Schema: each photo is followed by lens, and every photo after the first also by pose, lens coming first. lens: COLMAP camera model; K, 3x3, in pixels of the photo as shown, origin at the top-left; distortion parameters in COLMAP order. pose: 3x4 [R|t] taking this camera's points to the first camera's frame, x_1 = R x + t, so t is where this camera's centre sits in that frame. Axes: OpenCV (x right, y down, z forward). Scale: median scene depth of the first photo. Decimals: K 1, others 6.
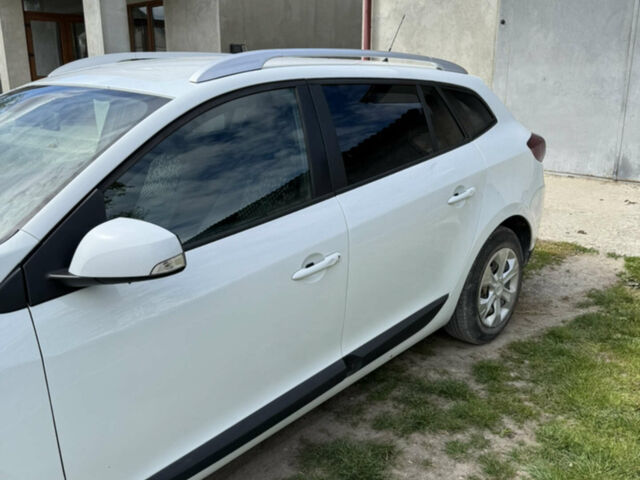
lens RADIAL K [[640.2, 0, 320.0], [0, 640.2, 240.0], [0, 0, 1]] dist [0.087492, -0.216518]
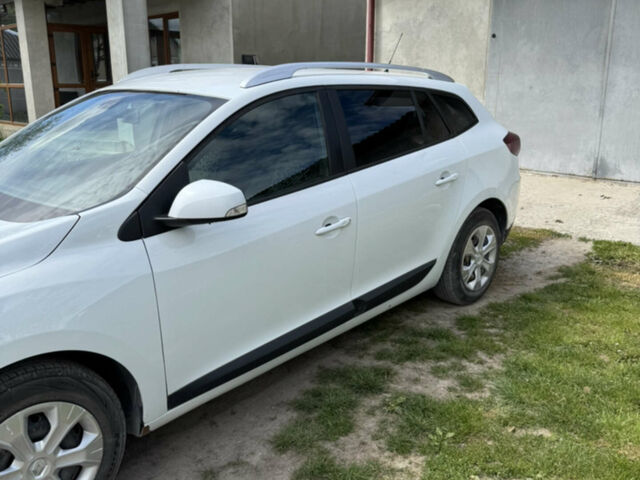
lens RADIAL K [[640.2, 0, 320.0], [0, 640.2, 240.0], [0, 0, 1]] dist [0.087492, -0.216518]
pose [[0.999988, 0.003291, -0.003641, -0.017773], [-0.003337, 0.999912, -0.012859, 0.056121], [0.003599, 0.012871, 0.999911, -0.211273]]
